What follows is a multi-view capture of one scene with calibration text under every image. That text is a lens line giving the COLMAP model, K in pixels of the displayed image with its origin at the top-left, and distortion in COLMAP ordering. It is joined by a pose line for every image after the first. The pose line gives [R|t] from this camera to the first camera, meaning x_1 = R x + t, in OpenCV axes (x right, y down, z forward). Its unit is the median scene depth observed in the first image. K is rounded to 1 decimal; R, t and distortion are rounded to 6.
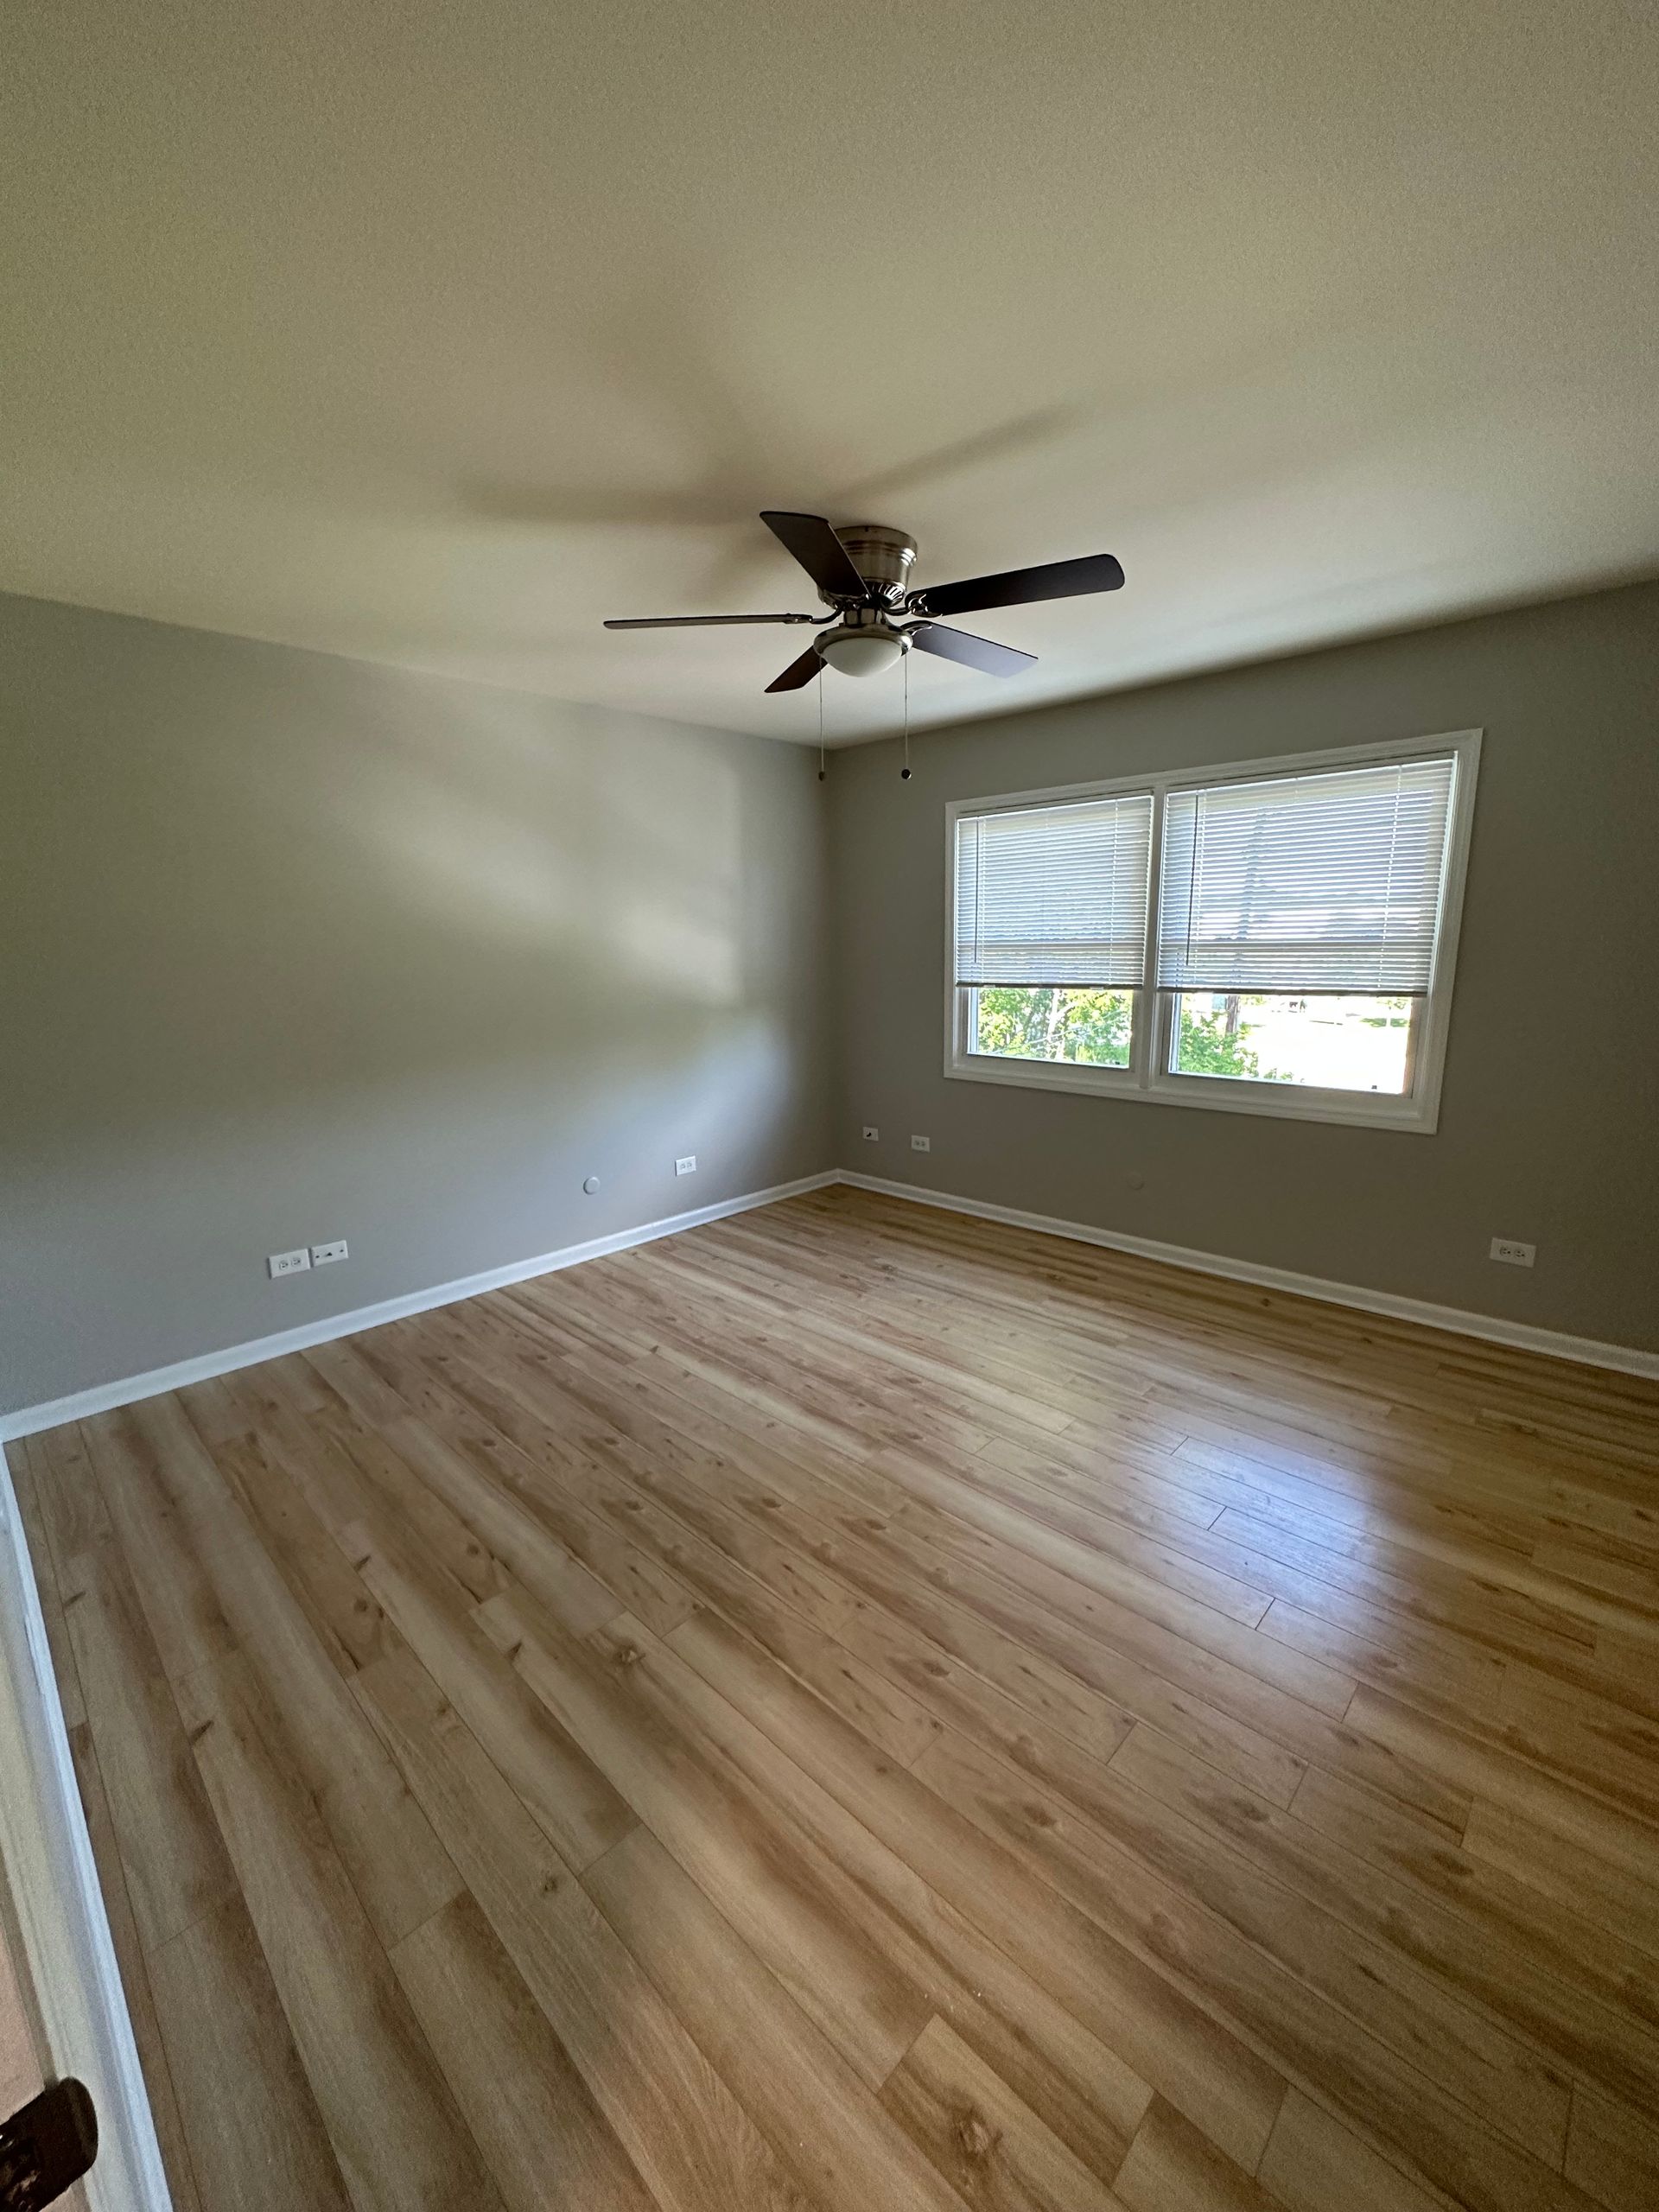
lens RADIAL K [[880.6, 0, 836.7], [0, 880.6, 1097.3], [0, 0, 1]] dist [-0.001053, 0.000217]
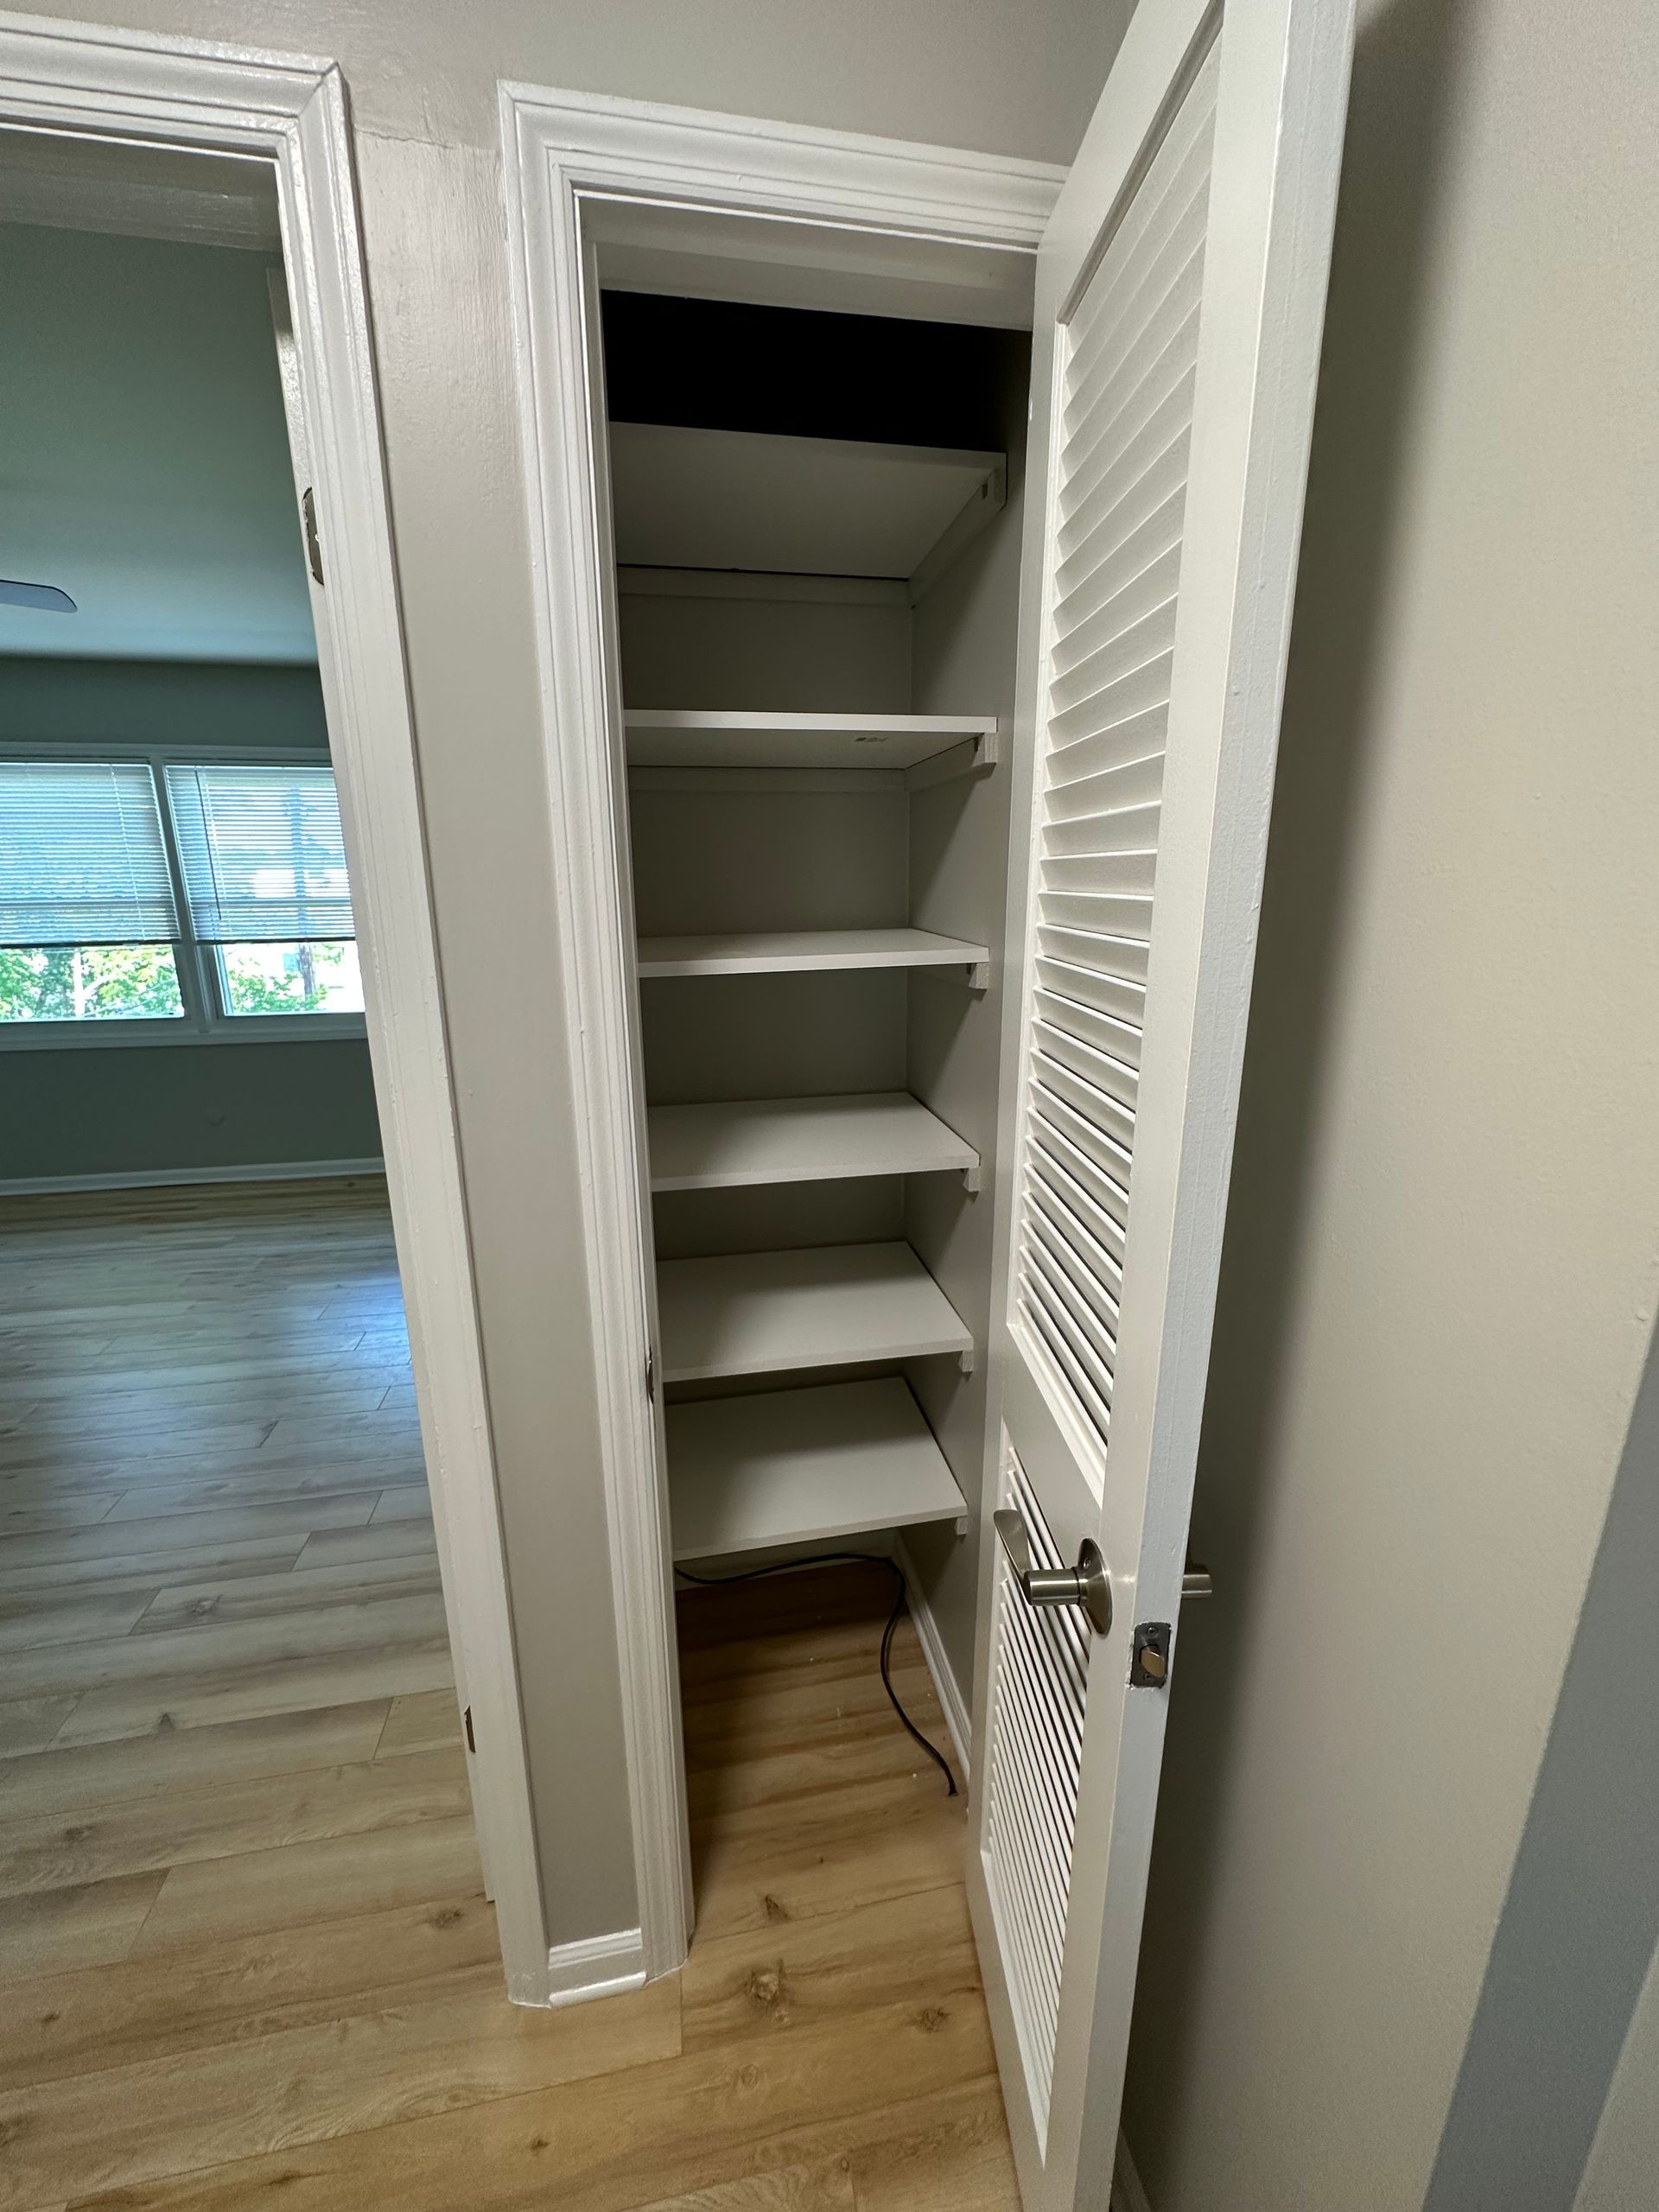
lens RADIAL K [[880.6, 0, 834.1], [0, 880.6, 1107.7], [0, 0, 1]] dist [-0.001053, 0.000217]
pose [[0.581277, -0.187800, 0.791737, -0.092142], [0.144053, 0.981384, 0.127024, 0.059114], [-0.800853, 0.040216, 0.597509, -0.317085]]
